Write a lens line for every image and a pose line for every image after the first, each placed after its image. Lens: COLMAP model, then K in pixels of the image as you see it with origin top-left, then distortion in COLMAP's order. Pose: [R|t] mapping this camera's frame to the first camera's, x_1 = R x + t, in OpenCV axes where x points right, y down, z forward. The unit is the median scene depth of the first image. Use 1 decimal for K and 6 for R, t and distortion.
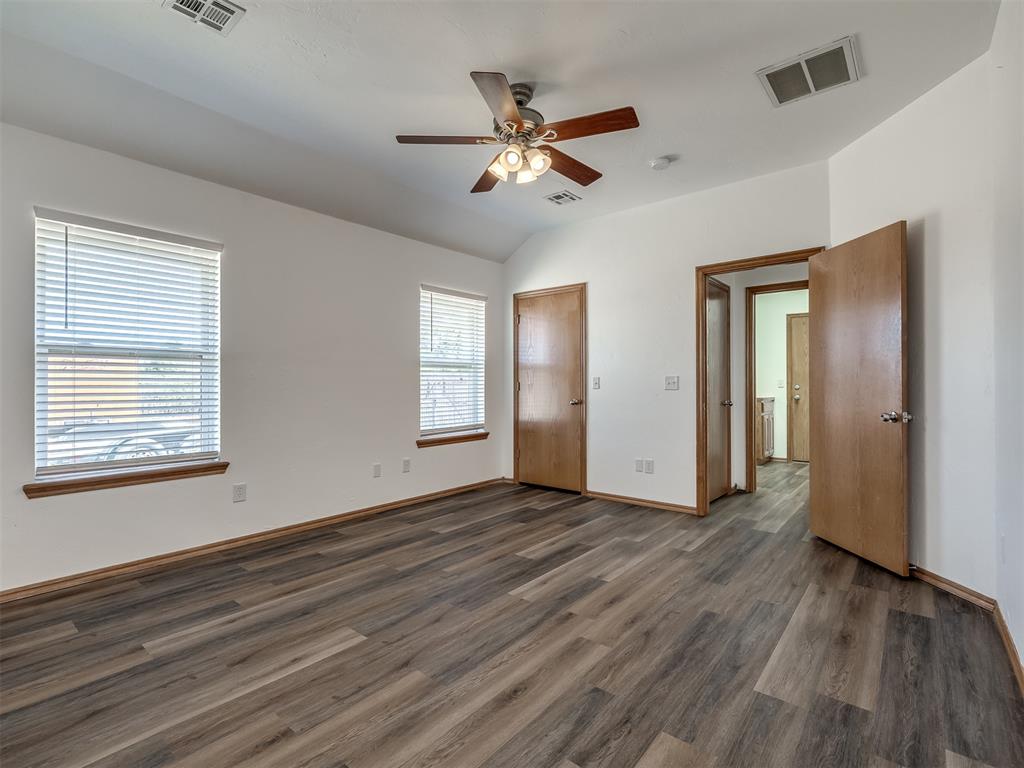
lens RADIAL K [[482.8, 0, 511.1], [0, 482.8, 387.0], [0, 0, 1]] dist [-0.002346, 0.000023]
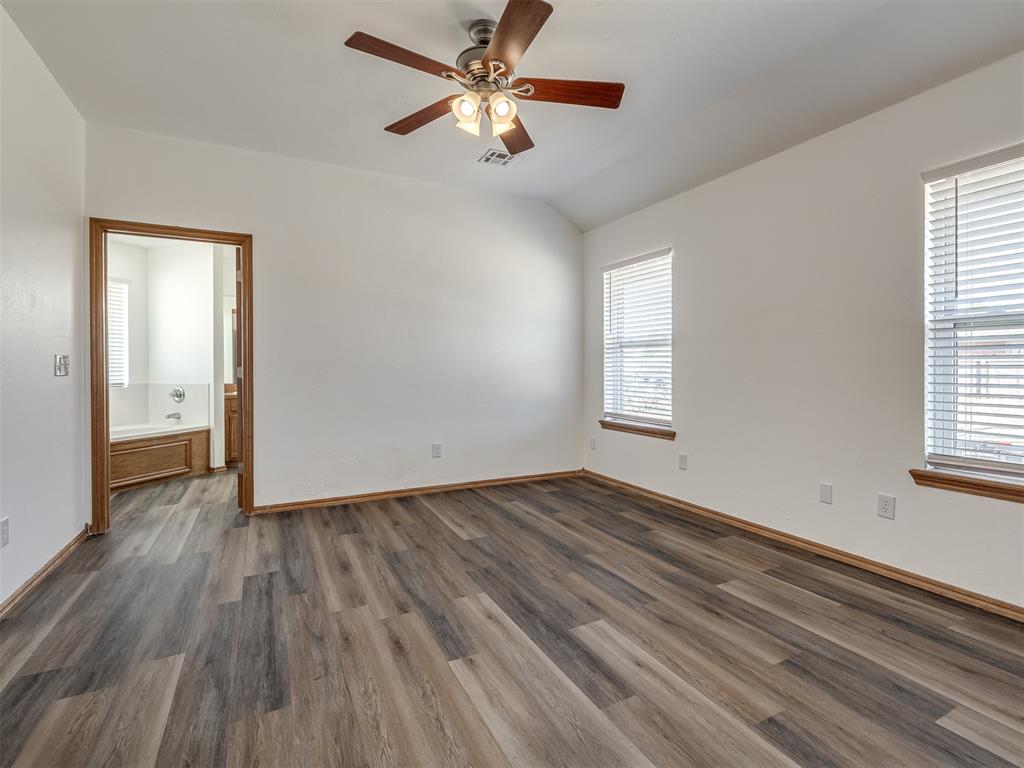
lens RADIAL K [[482.8, 0, 524.5], [0, 482.8, 369.6], [0, 0, 1]] dist [-0.002346, 0.000023]
pose [[-0.366046, 0.008479, -0.930558, 0.656702], [-0.002140, 0.999948, 0.009954, -0.006318], [0.930594, 0.005635, -0.366009, 1.127216]]
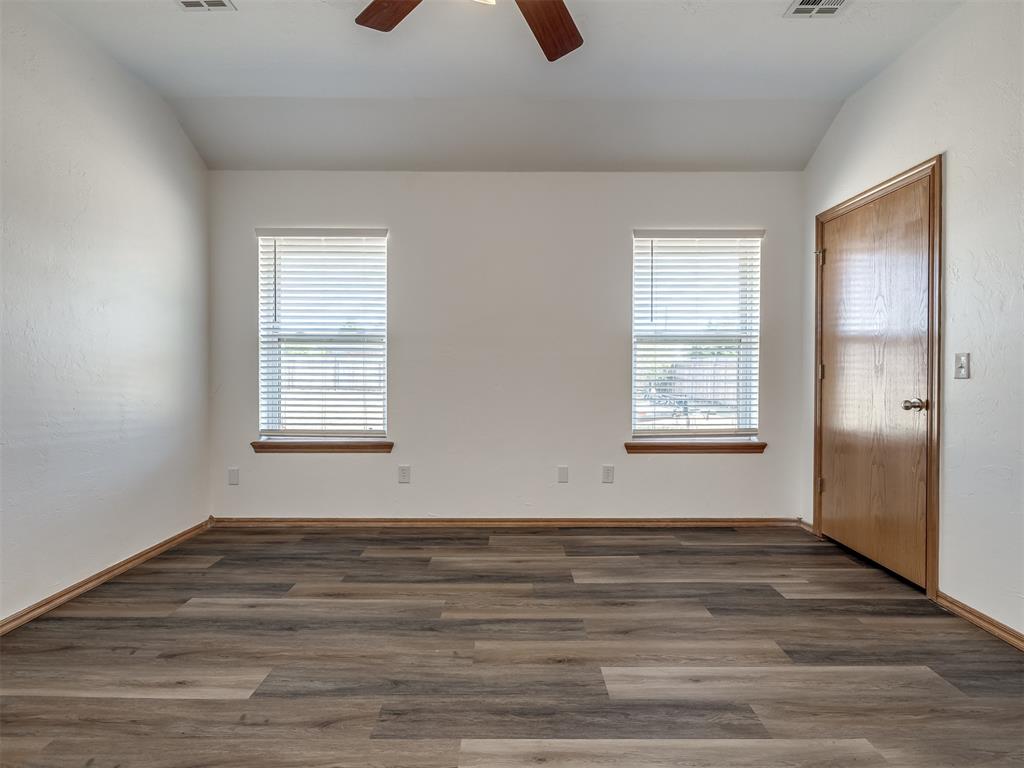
lens RADIAL K [[482.8, 0, 508.5], [0, 482.8, 373.0], [0, 0, 1]] dist [-0.002346, 0.000023]
pose [[0.646236, 0.012846, -0.763030, 0.360018], [-0.008619, 0.999917, 0.009534, -0.003002], [0.763089, 0.000415, 0.646293, 0.544719]]
